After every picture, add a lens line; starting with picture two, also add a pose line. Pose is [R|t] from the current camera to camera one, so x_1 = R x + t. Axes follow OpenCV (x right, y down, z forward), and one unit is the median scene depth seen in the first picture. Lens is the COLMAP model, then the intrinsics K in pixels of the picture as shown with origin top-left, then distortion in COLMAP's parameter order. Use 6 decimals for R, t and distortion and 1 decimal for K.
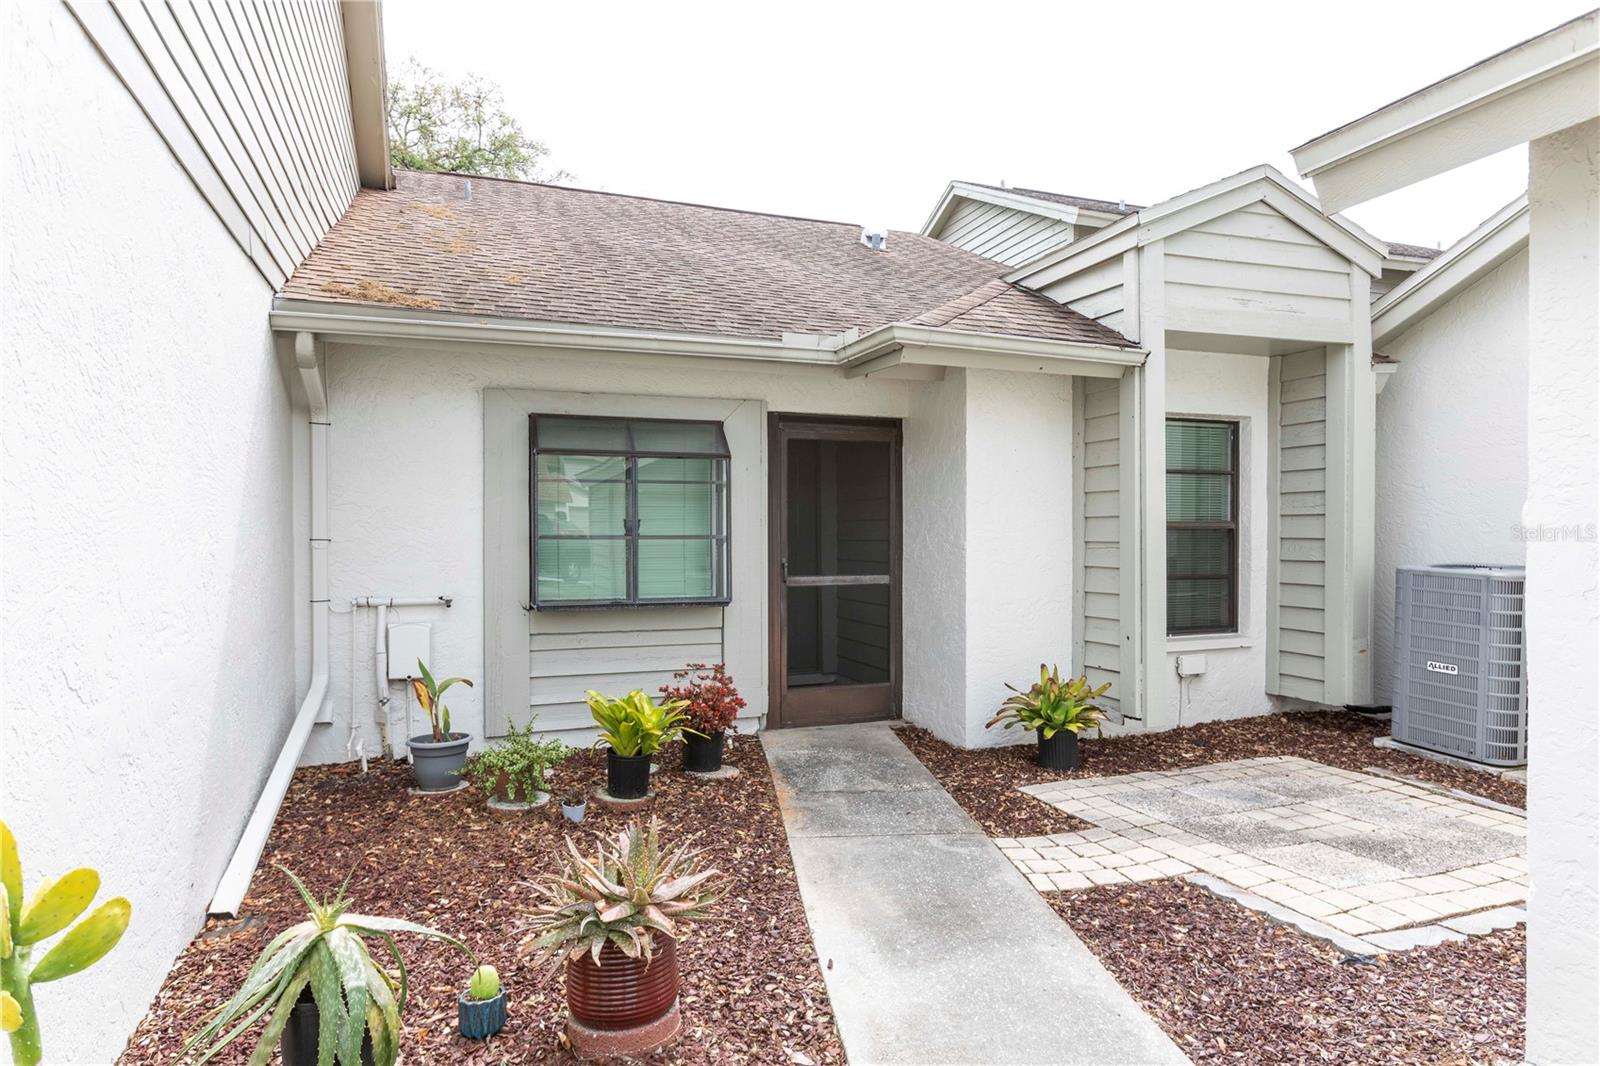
lens RADIAL K [[968.2, 0, 803.6], [0, 968.2, 540.5], [0, 0, 1]] dist [0.003427, 0.004369]
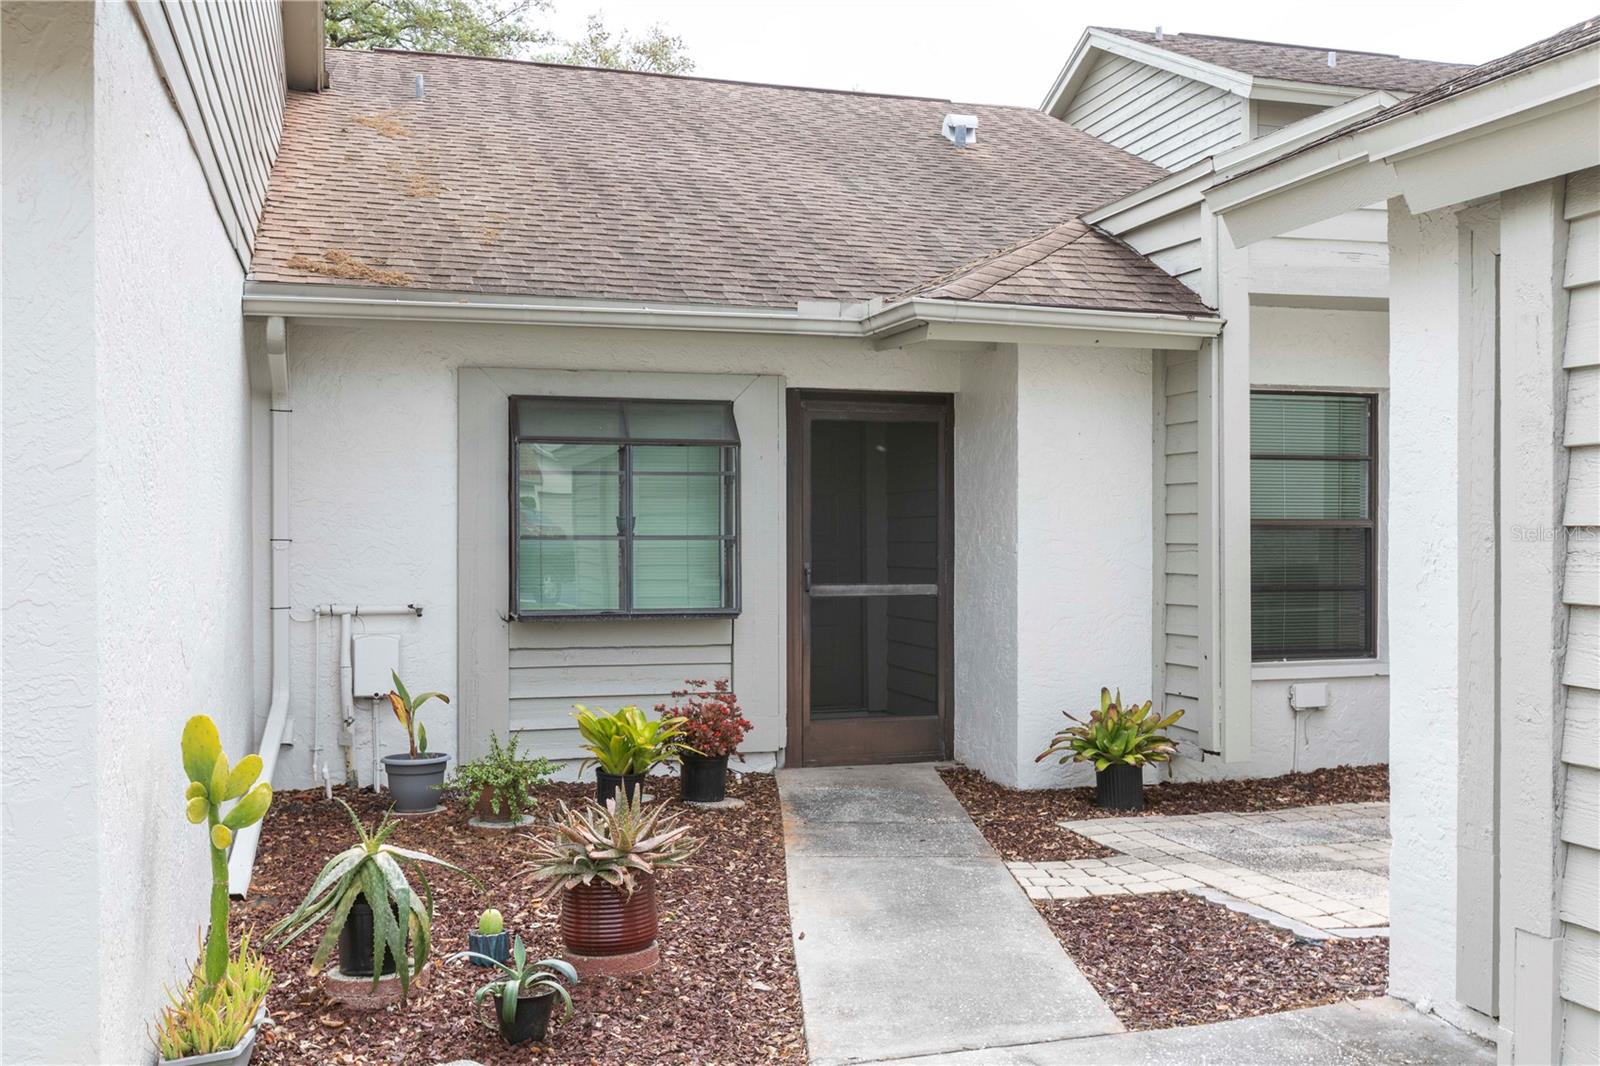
lens RADIAL K [[1573.1, 0, 801.5], [0, 1573.1, 533.9], [0, 0, 1]] dist [0.015619, 0.000000]
pose [[0.997438, 0.001055, -0.071534, 0.082223], [-0.001510, 0.999979, -0.006311, 0.002038], [0.071526, 0.006402, 0.997418, -0.401402]]
